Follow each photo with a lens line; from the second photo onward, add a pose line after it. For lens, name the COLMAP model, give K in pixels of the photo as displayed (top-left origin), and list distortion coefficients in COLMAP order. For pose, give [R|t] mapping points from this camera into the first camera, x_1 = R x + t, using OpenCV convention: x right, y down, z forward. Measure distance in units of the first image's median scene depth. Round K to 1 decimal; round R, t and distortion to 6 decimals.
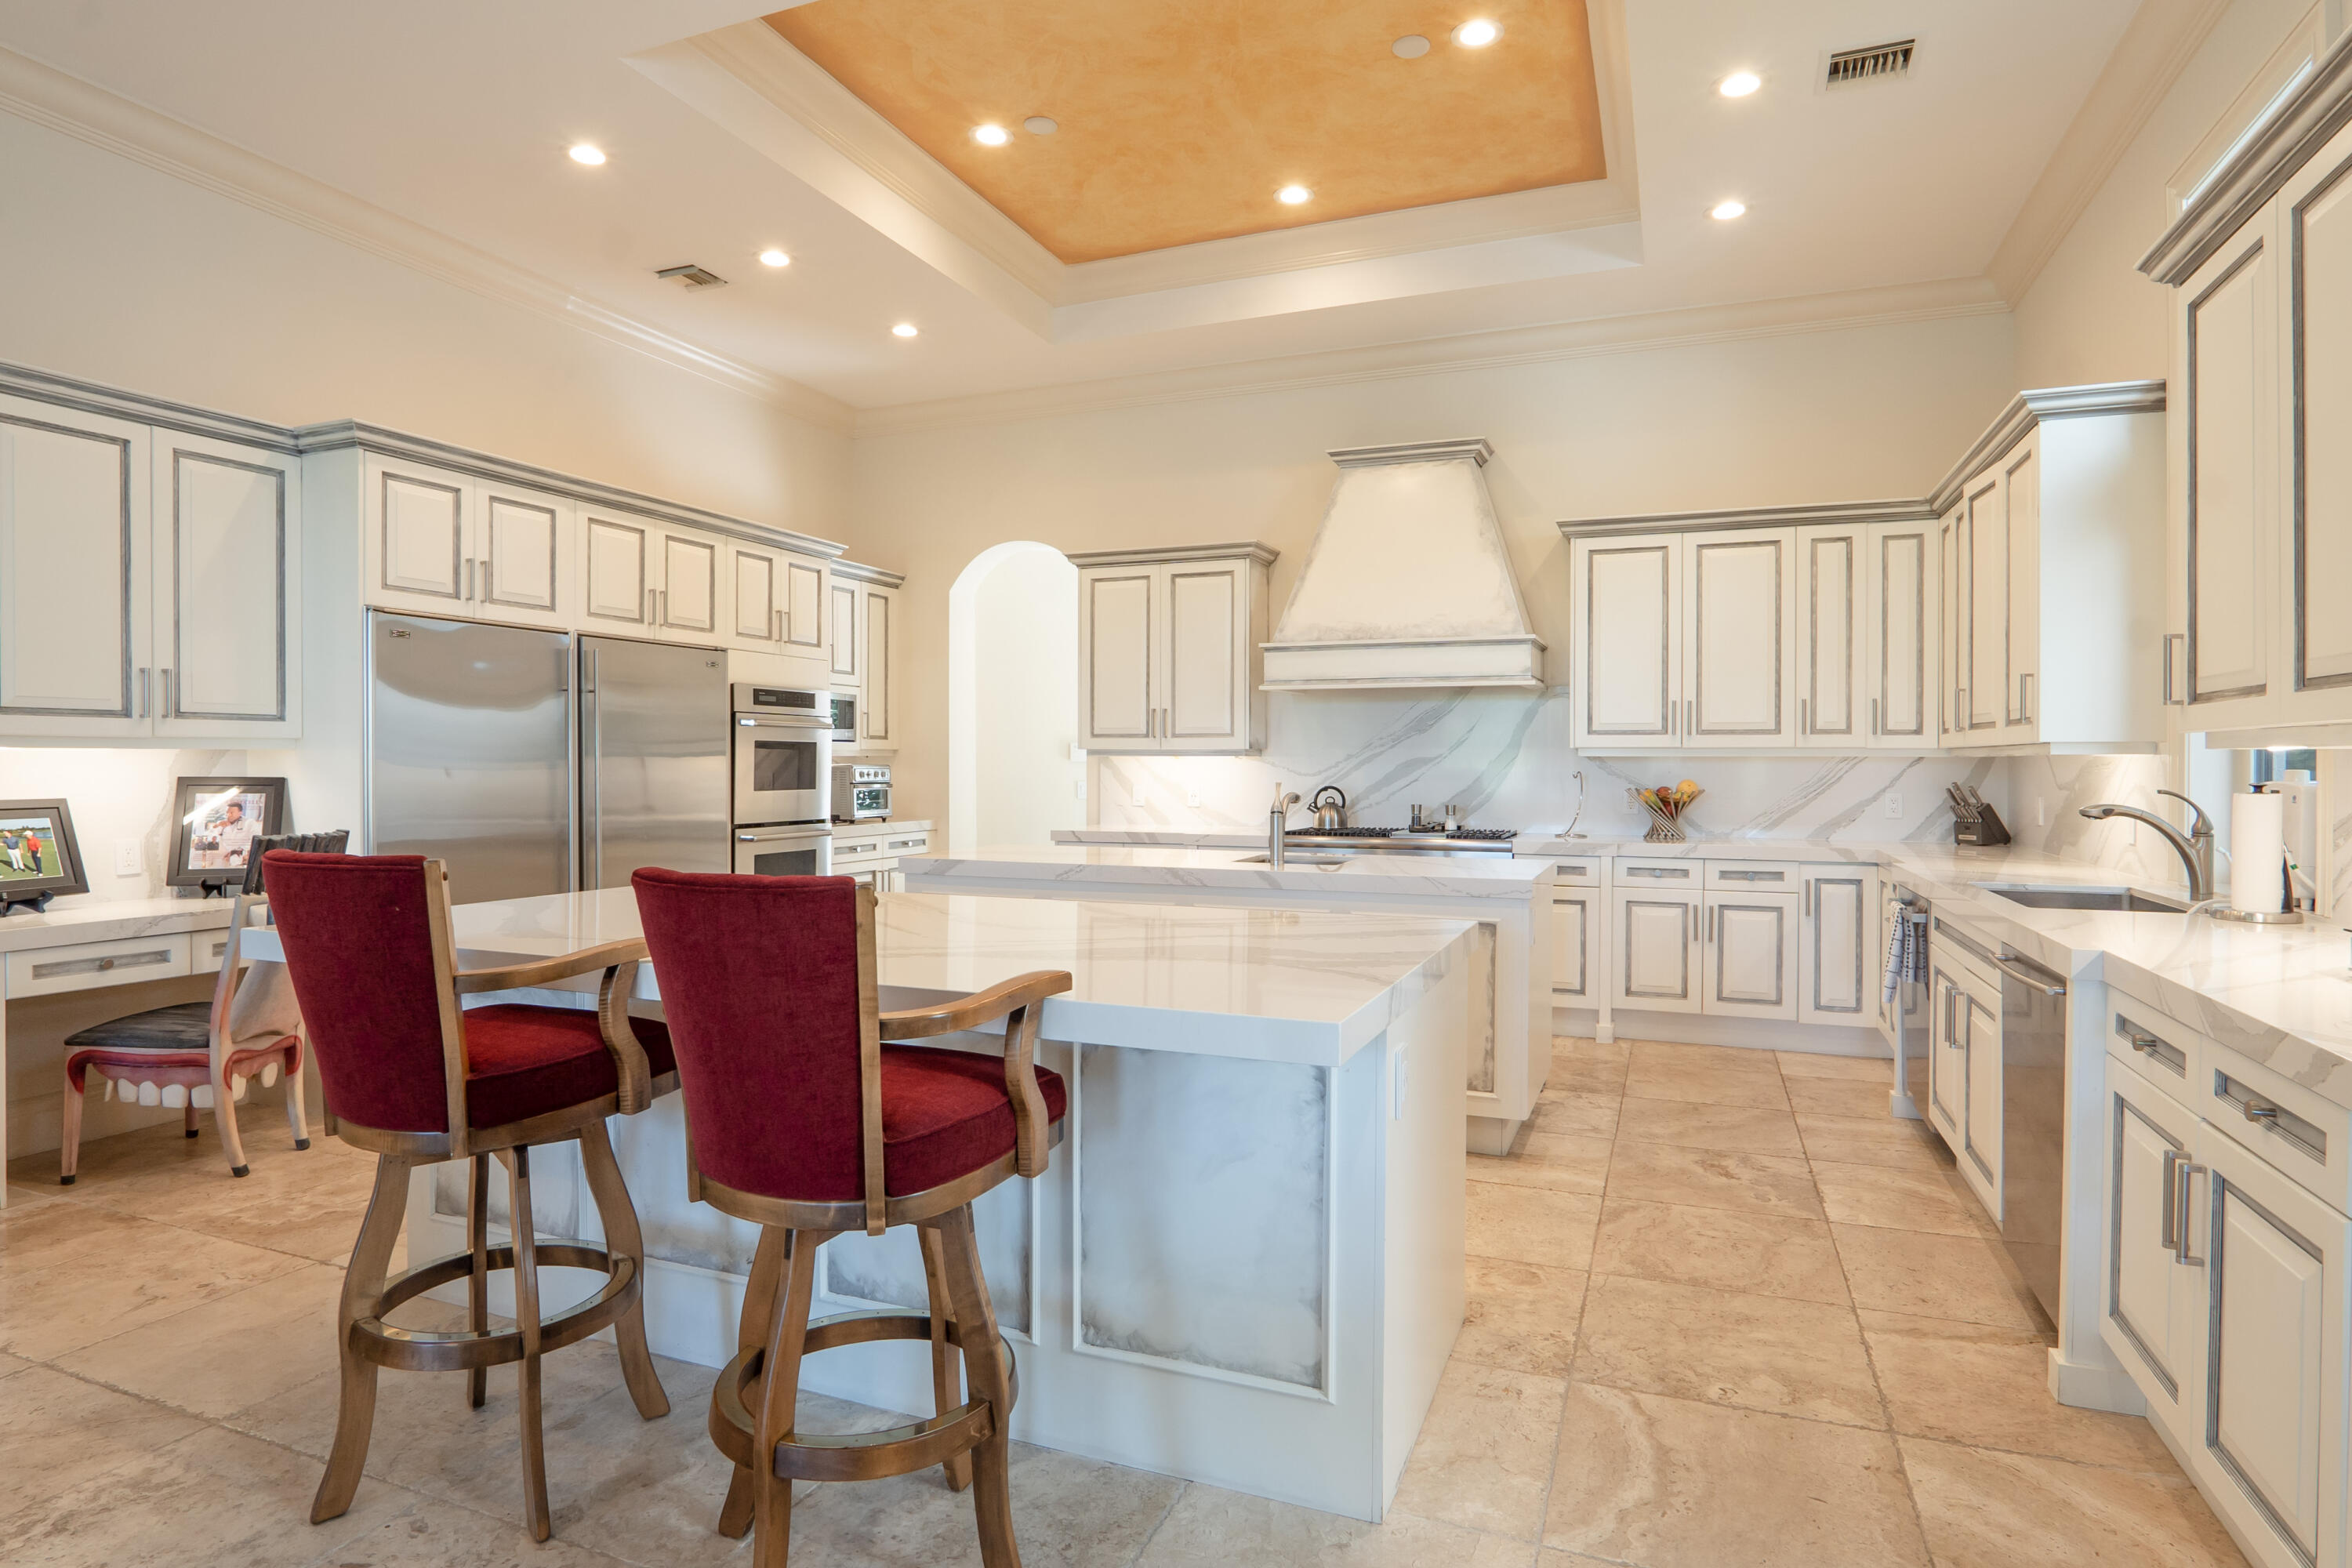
lens RADIAL K [[1255.5, 0, 1182.9], [0, 1255.5, 776.0], [0, 0, 1]] dist [-0.038975, 0.010806]
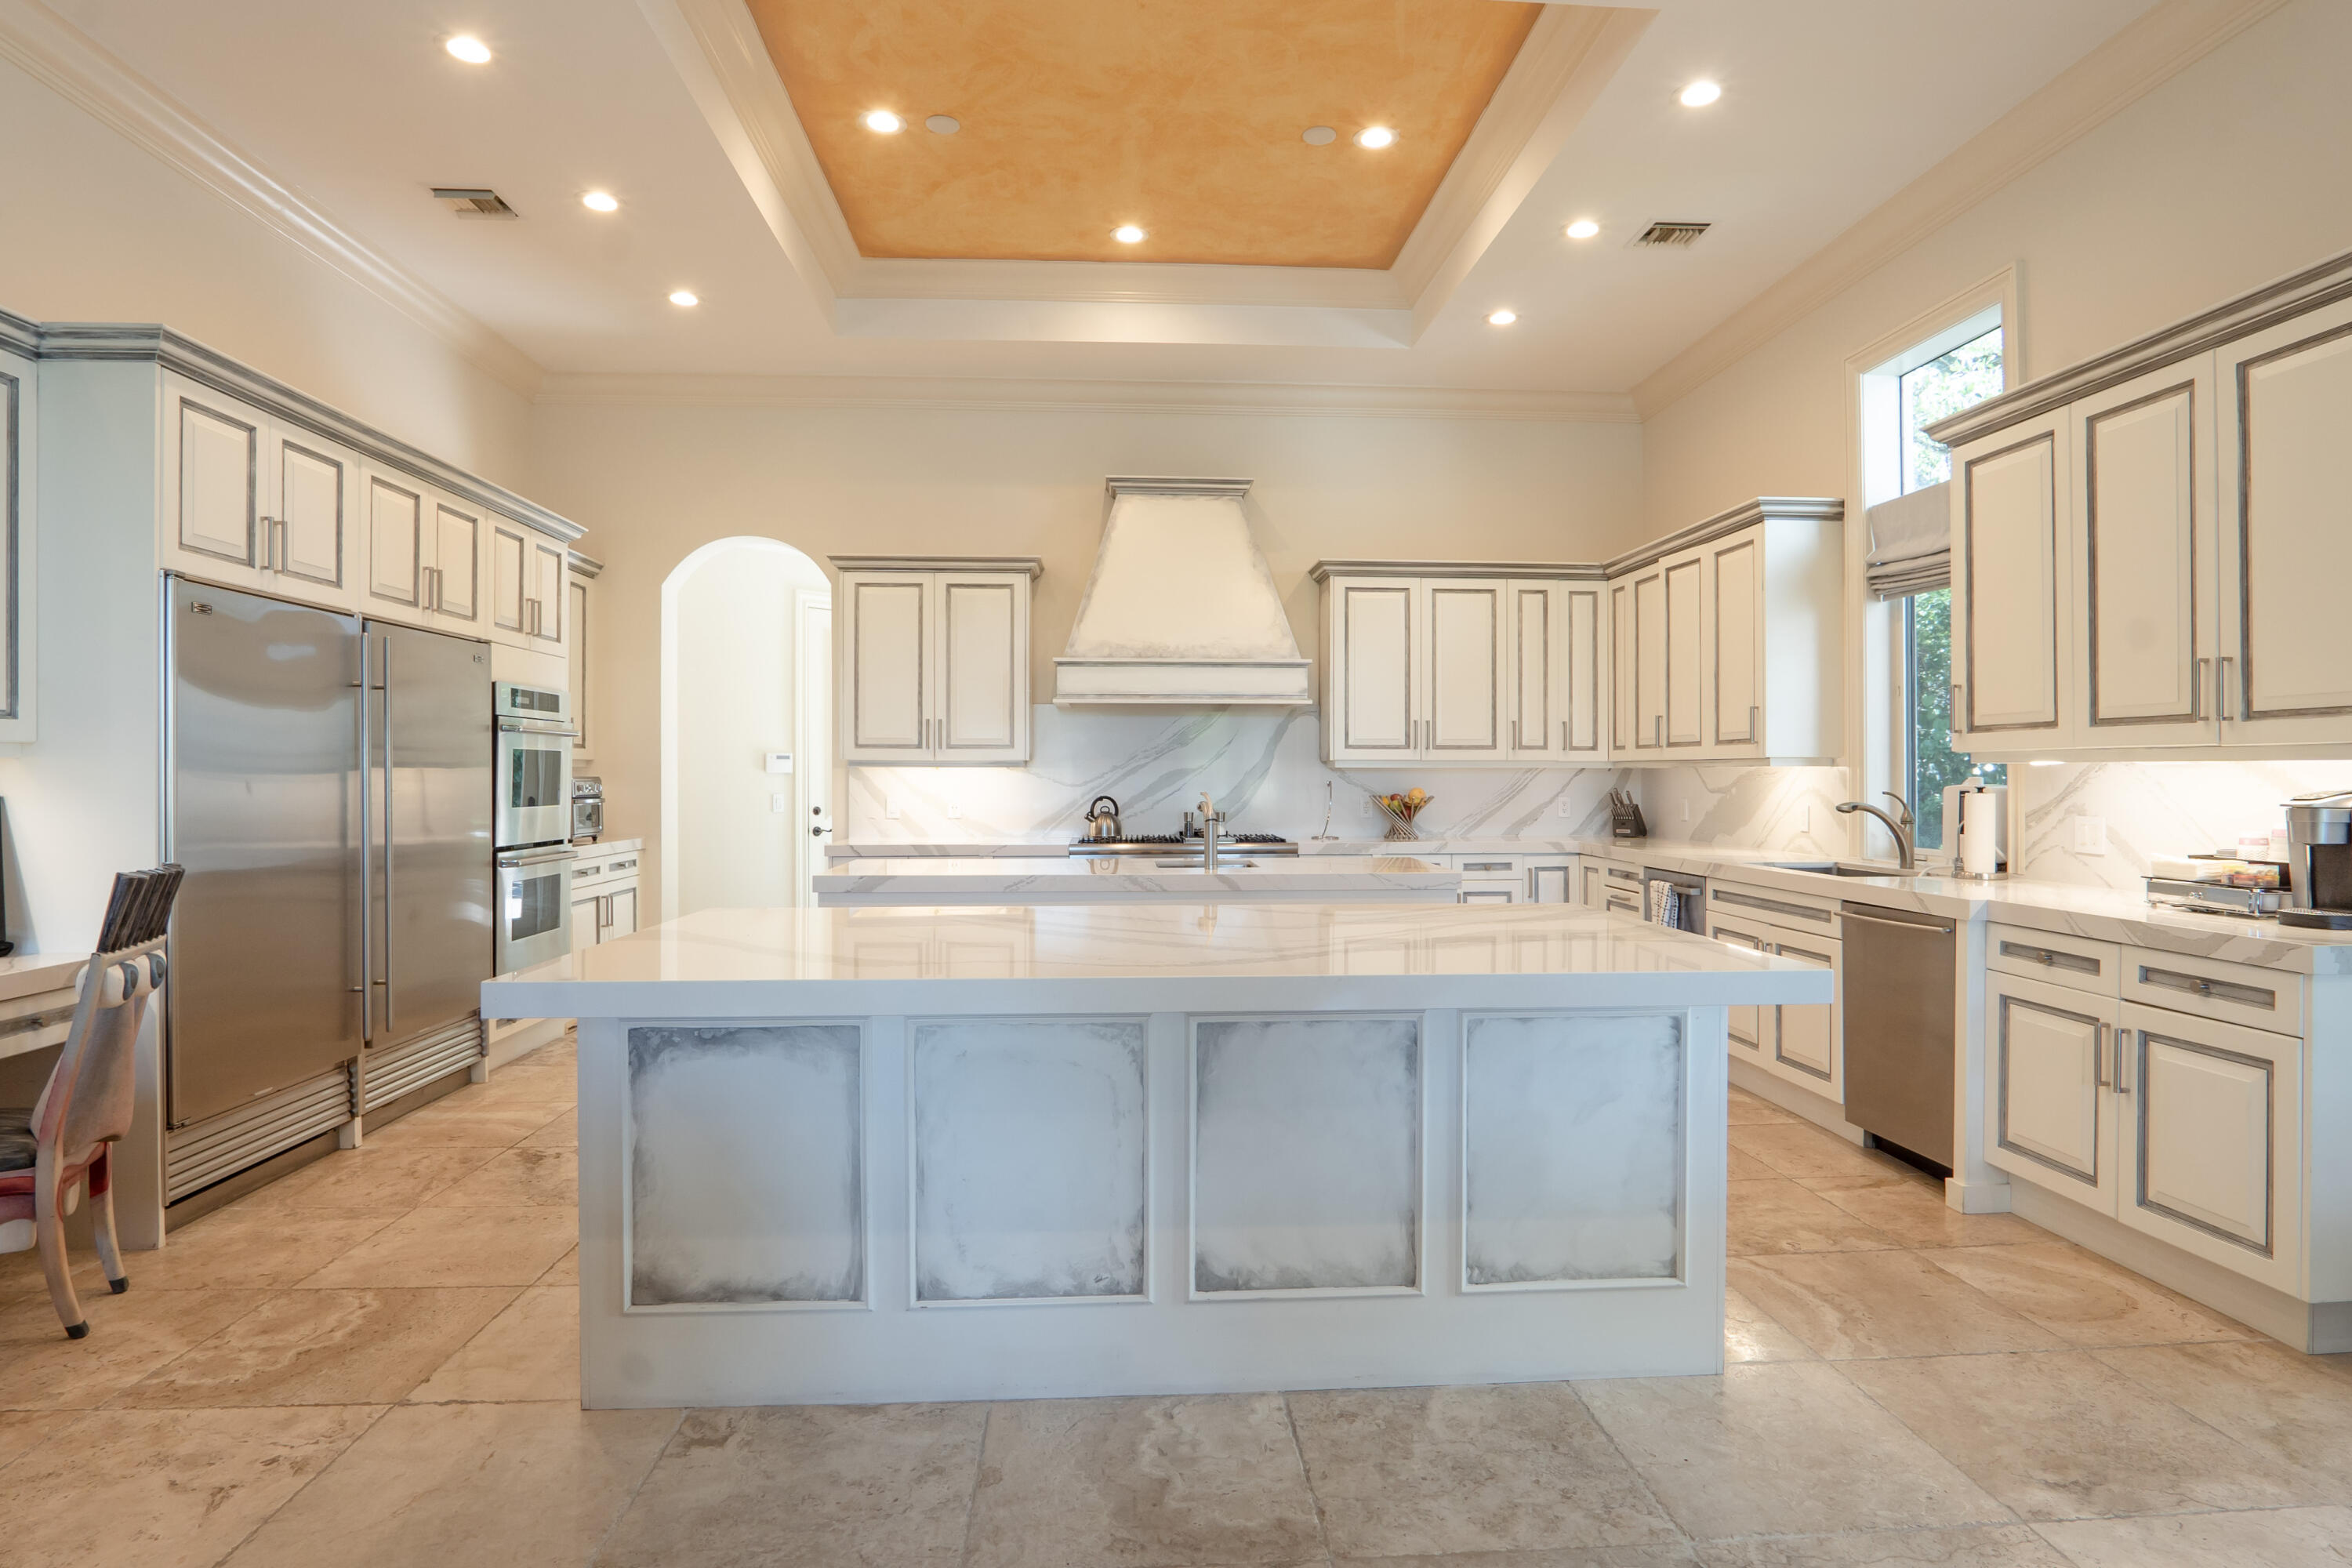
lens RADIAL K [[1255.5, 0, 1184.8], [0, 1255.5, 776.4], [0, 0, 1]] dist [-0.038975, 0.010806]
pose [[0.901342, -0.002497, 0.433100, -0.310225], [0.006019, 0.999959, -0.006761, -0.000839], [-0.433066, 0.008700, 0.901320, 0.032079]]
